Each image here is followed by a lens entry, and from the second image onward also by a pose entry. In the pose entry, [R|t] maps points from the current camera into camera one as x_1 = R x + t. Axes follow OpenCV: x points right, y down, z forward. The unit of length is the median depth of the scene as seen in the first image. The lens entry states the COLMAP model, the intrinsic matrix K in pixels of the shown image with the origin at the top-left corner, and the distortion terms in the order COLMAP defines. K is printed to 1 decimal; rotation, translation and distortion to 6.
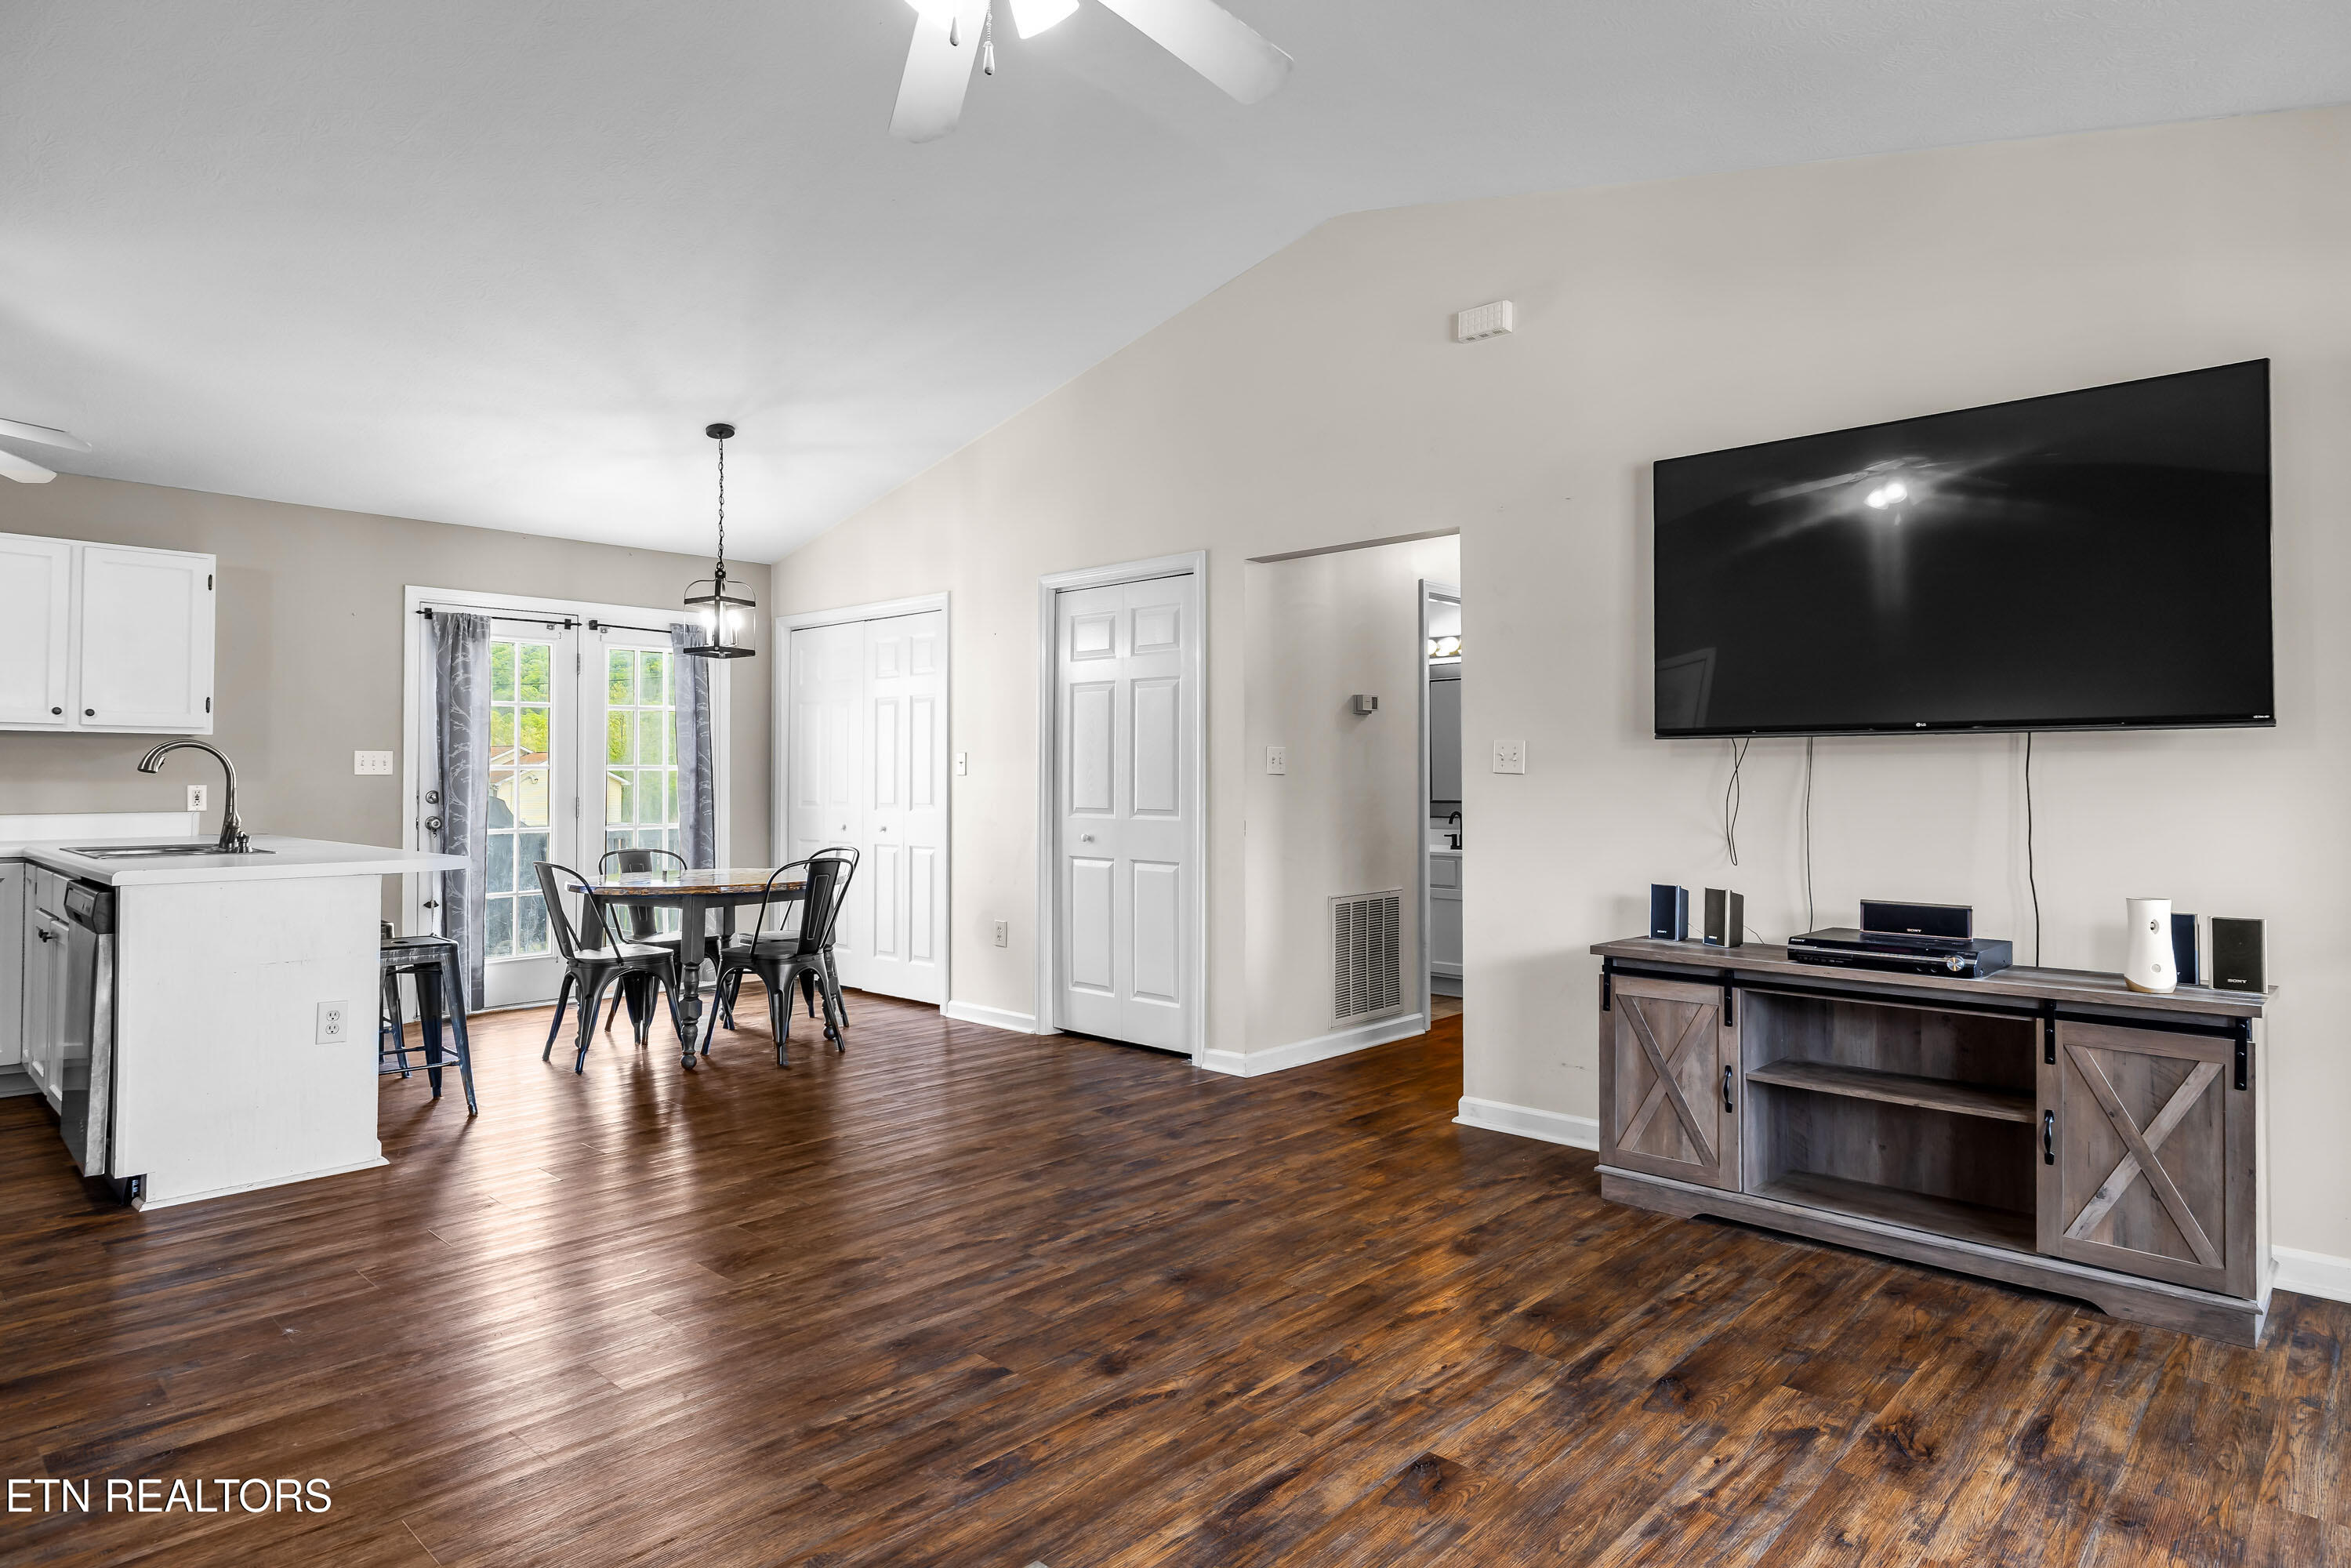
lens RADIAL K [[1304.5, 0, 1185.7], [0, 1304.5, 742.1], [0, 0, 1]] dist [-0.005966, 0.000898]
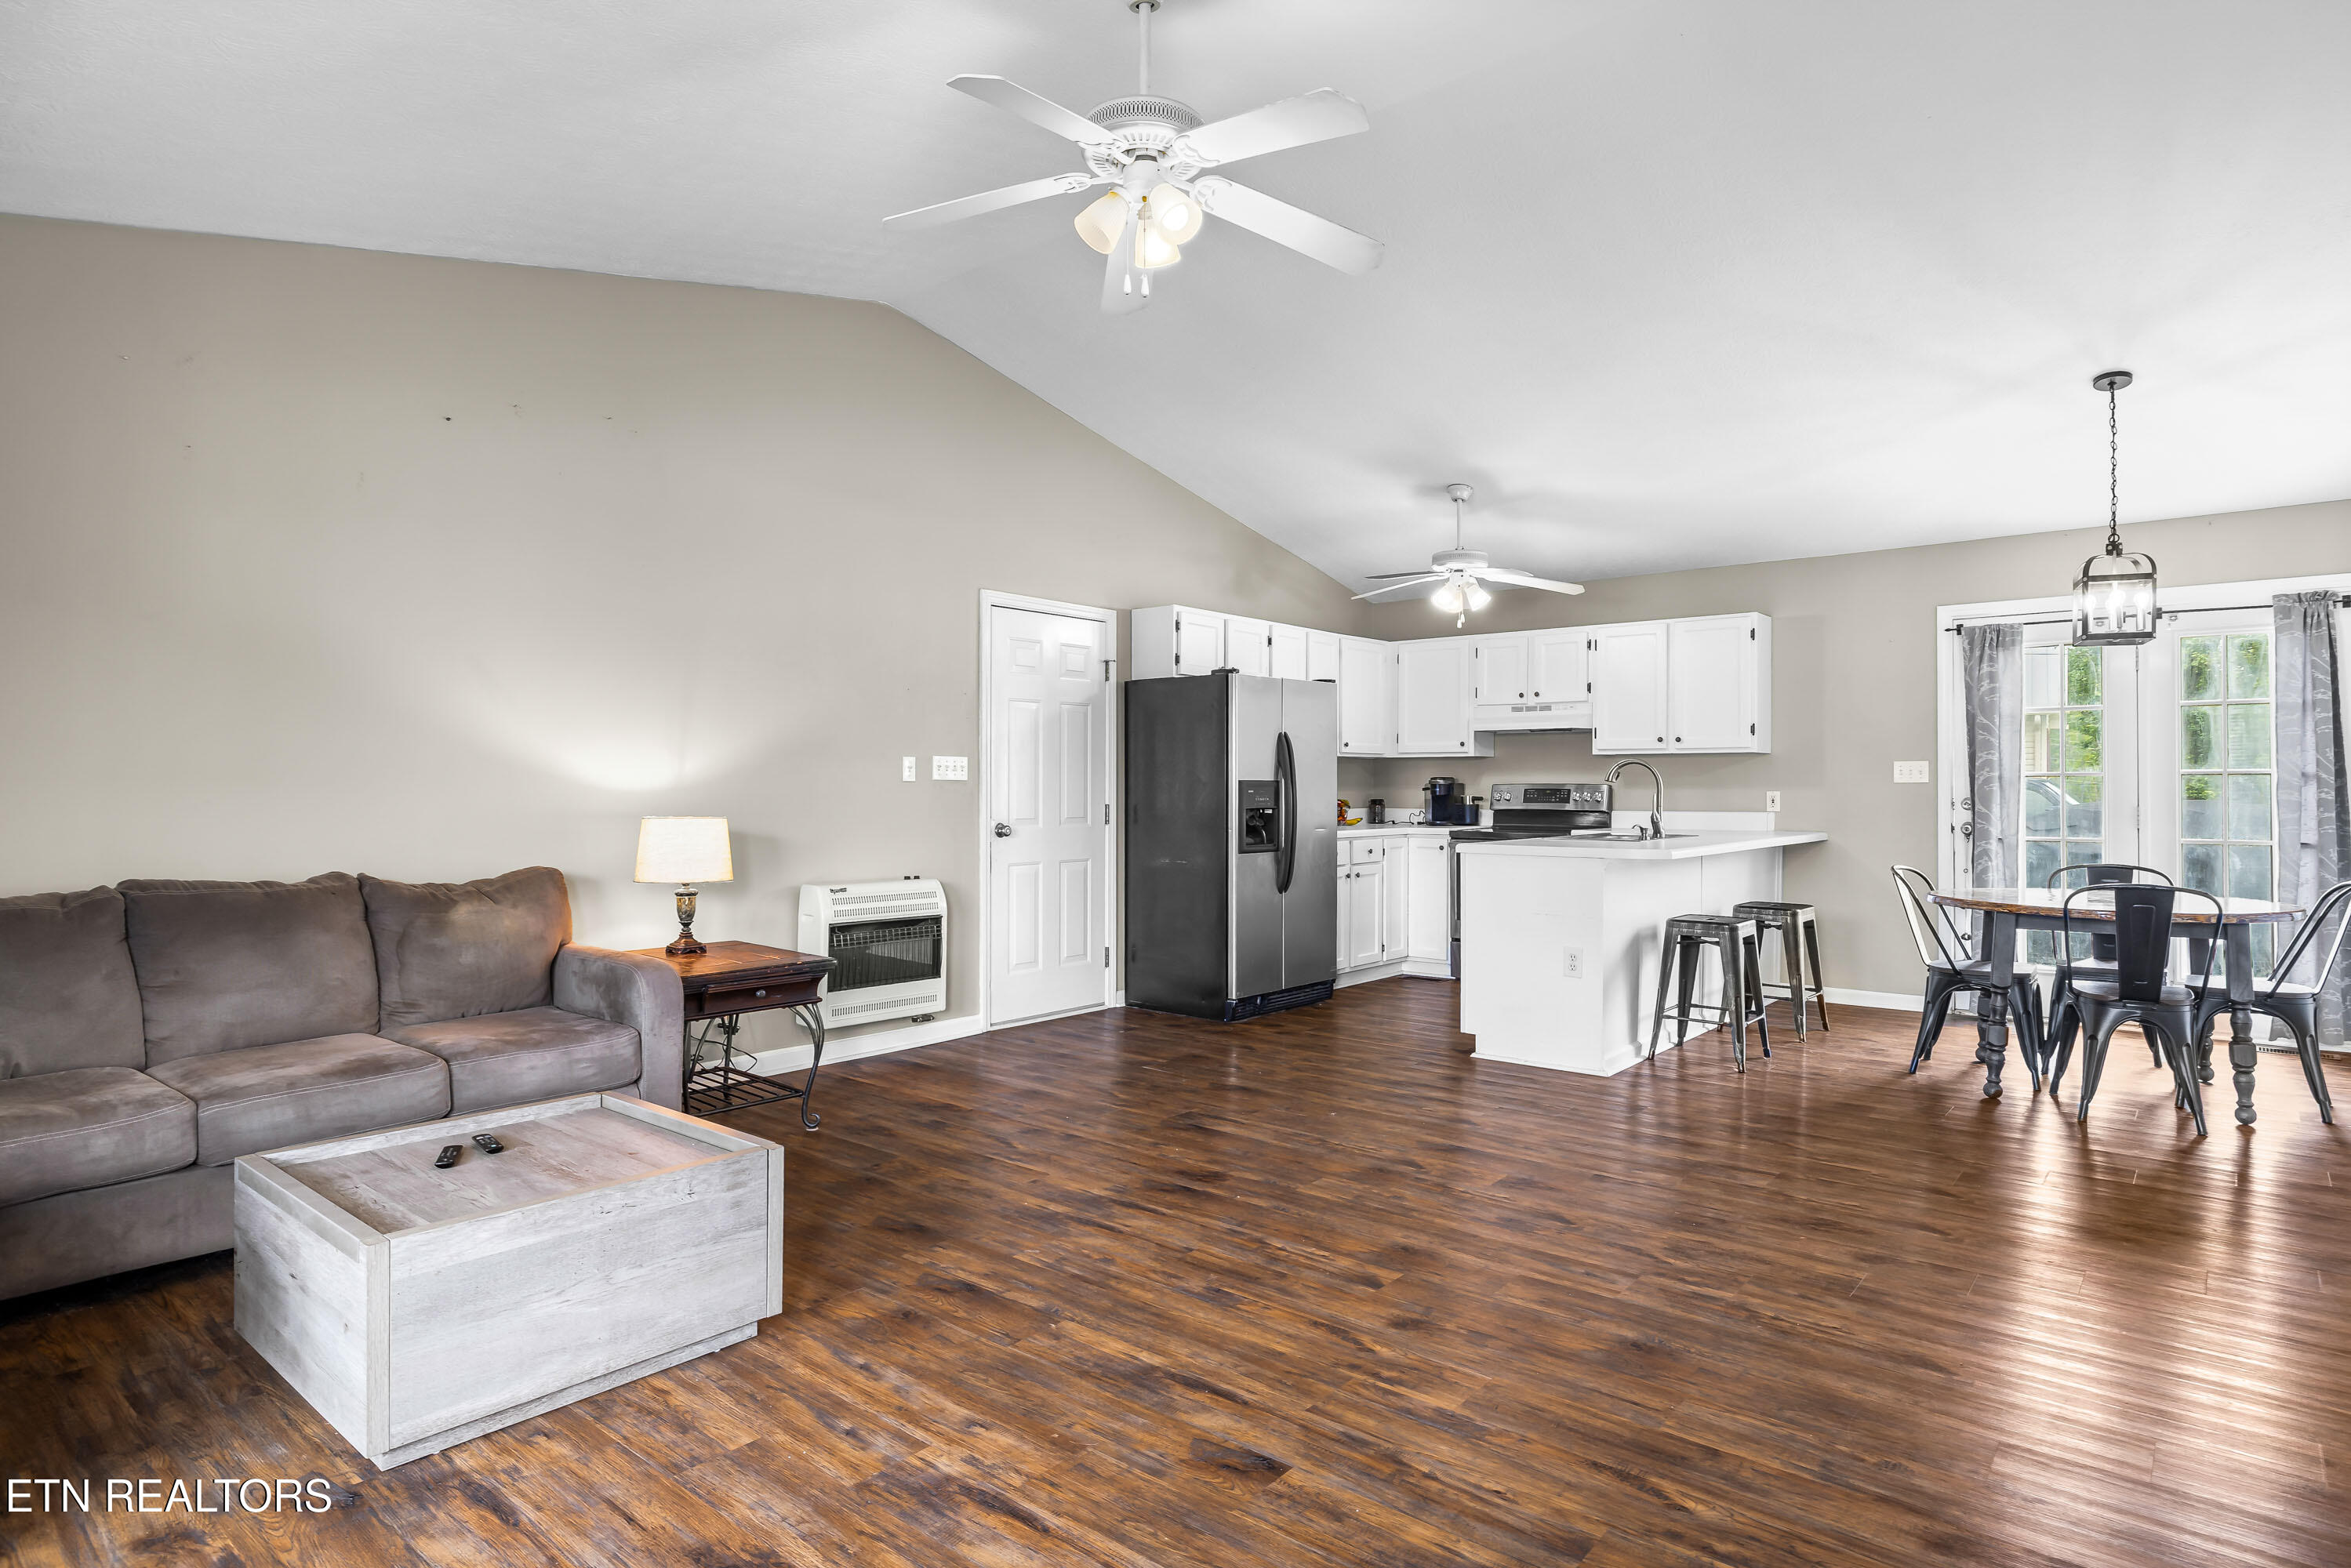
lens RADIAL K [[1268.3, 0, 1175.5], [0, 1268.3, 784.0], [0, 0, 1]] dist [-0.008319, 0.000809]
pose [[0.052035, -0.001124, -0.998645, 0.472483], [0.028861, 0.999583, 0.000378, 0.008654], [0.998228, -0.028841, 0.052046, 0.360872]]
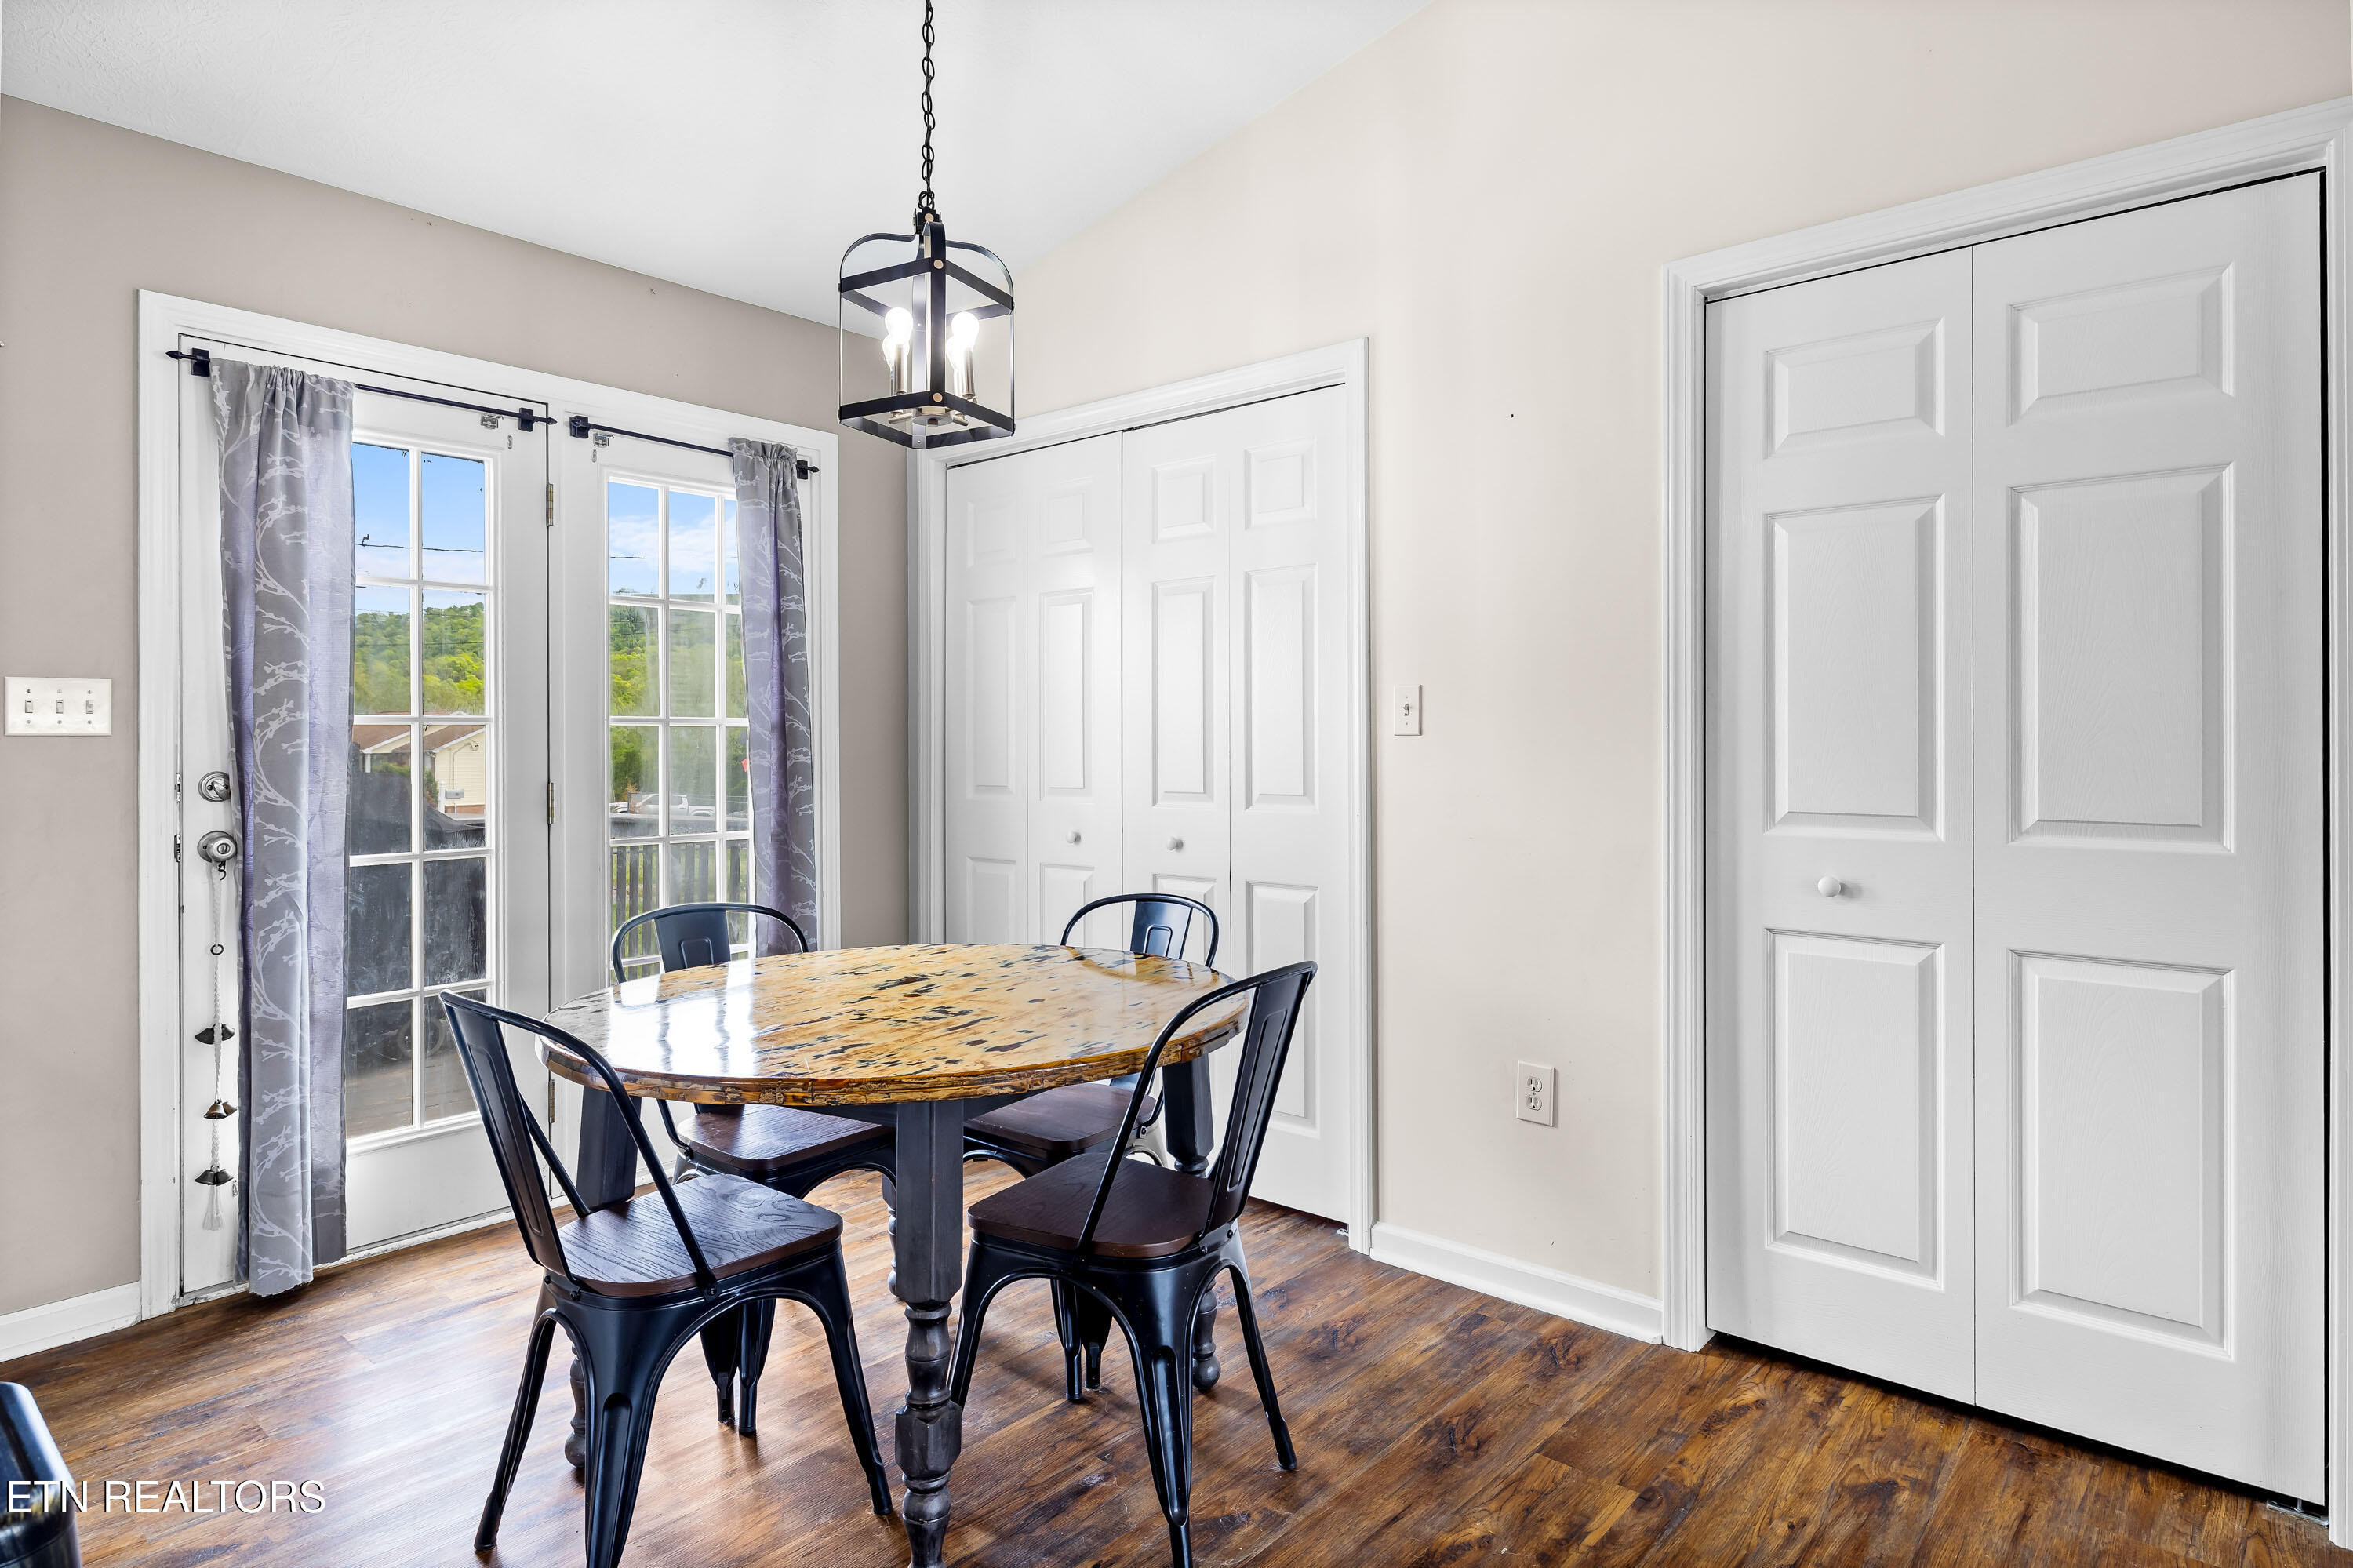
lens RADIAL K [[1305.6, 0, 1186.7], [0, 1305.6, 742.1], [0, 0, 1]] dist [-0.005966, 0.000898]
pose [[0.999468, -0.000896, 0.032590, -0.312962], [0.000093, 0.999697, 0.024613, 0.019360], [-0.032602, -0.024597, 0.999166, 0.646262]]
